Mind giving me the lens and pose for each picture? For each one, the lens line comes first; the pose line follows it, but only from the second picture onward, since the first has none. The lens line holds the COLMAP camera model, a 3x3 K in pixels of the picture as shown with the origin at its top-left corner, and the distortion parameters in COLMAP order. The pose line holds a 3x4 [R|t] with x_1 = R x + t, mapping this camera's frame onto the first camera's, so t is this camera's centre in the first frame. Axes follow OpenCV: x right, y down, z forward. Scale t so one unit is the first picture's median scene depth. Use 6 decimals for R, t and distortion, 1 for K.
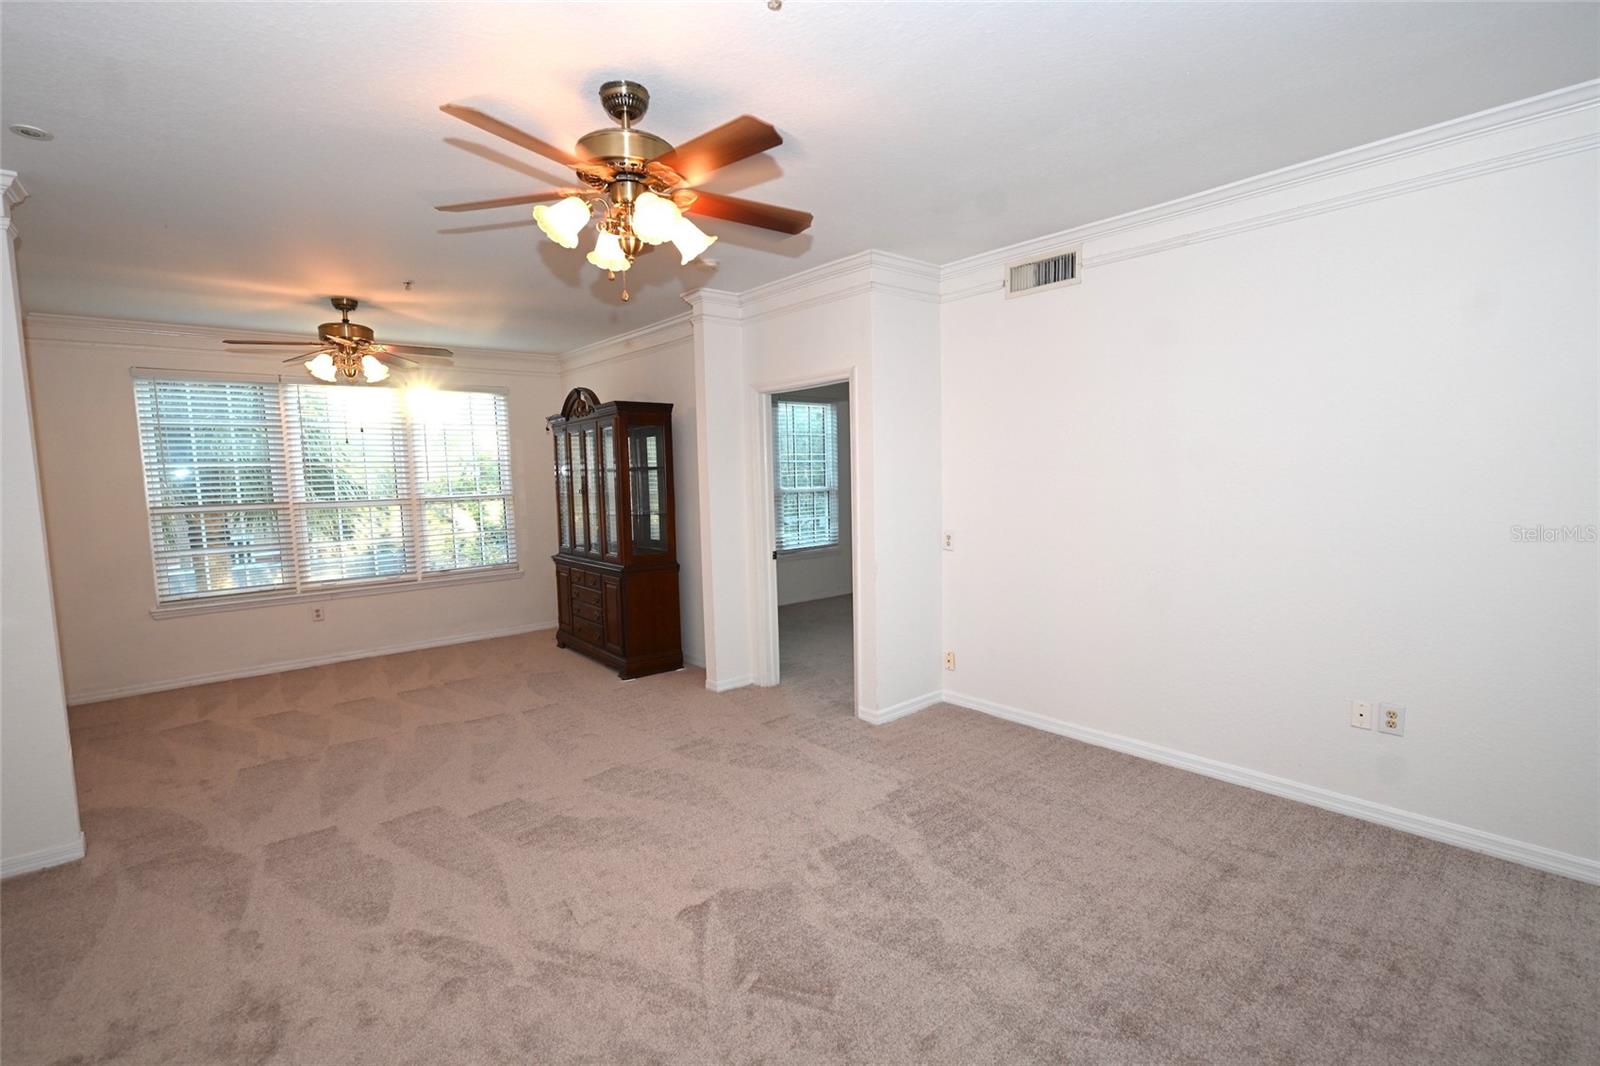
lens RADIAL K [[748.8, 0, 800.0], [0, 748.8, 533.0], [0, 0, 1]] dist [-0.000478, -0.000032]
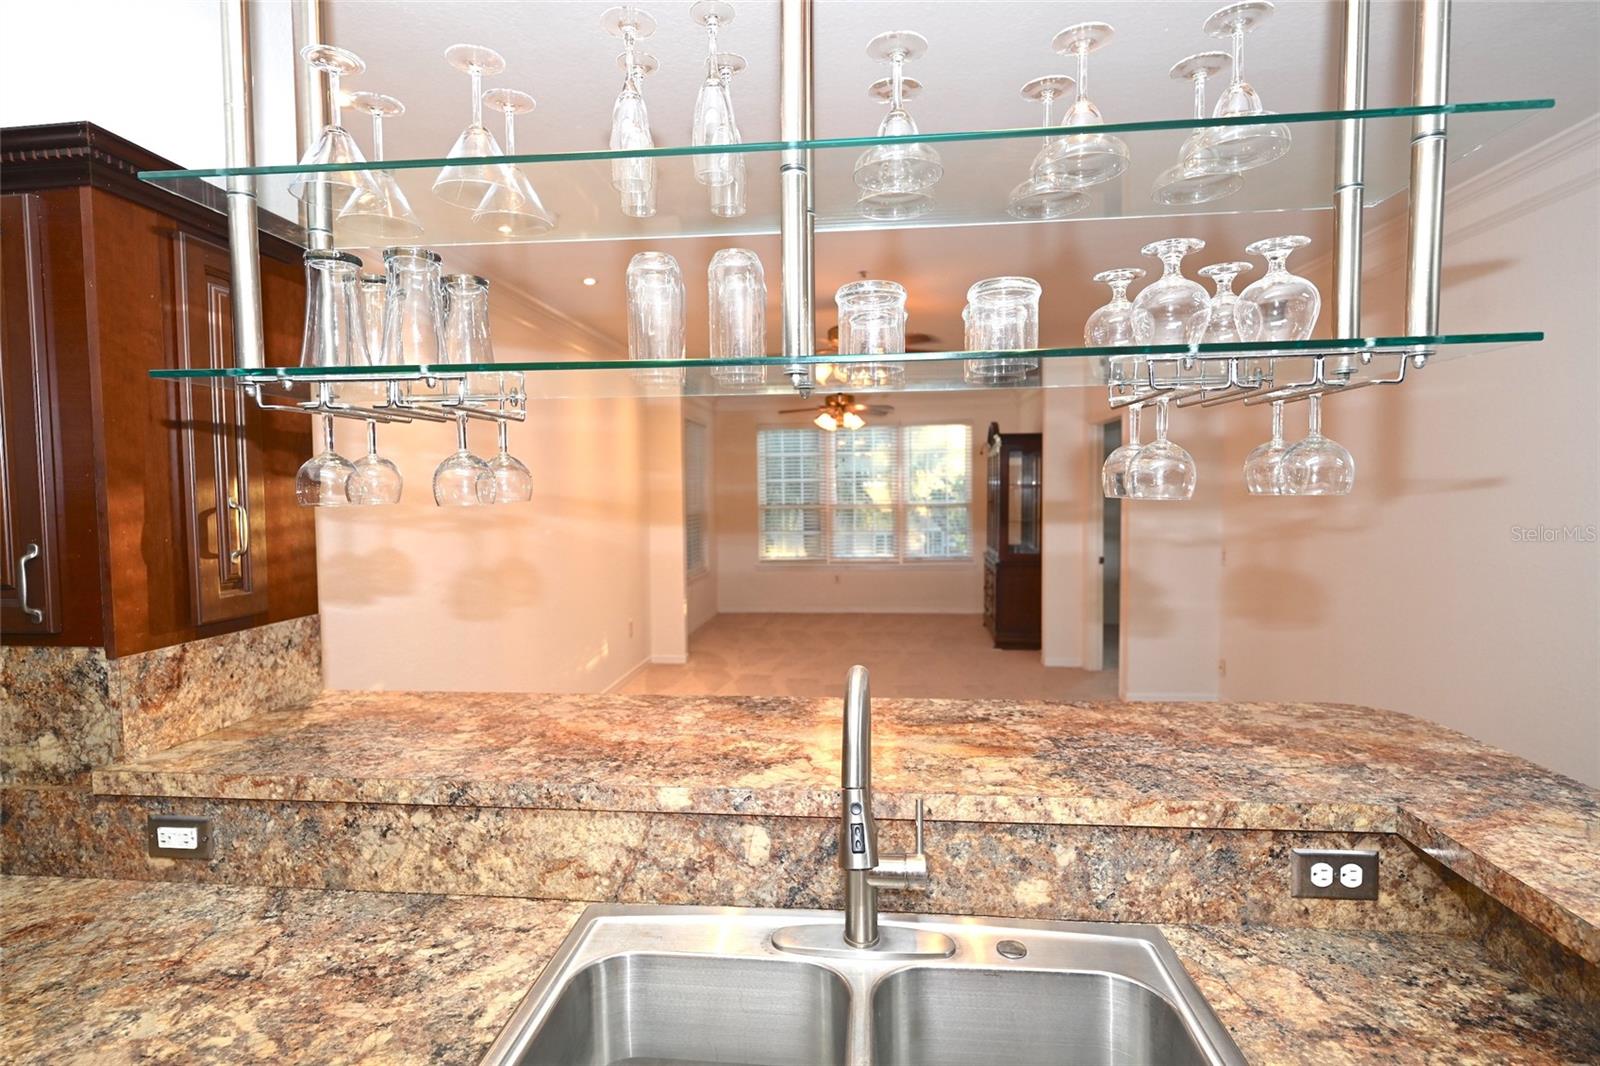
lens RADIAL K [[804.3, 0, 789.8], [0, 804.3, 533.5], [0, 0, 1]] dist [-0.001225, 0.000301]
pose [[0.692073, 0.054323, -0.719781, 0.474410], [-0.069124, 0.997569, 0.008824, 0.009648], [0.718511, 0.043648, 0.694145, -0.214572]]
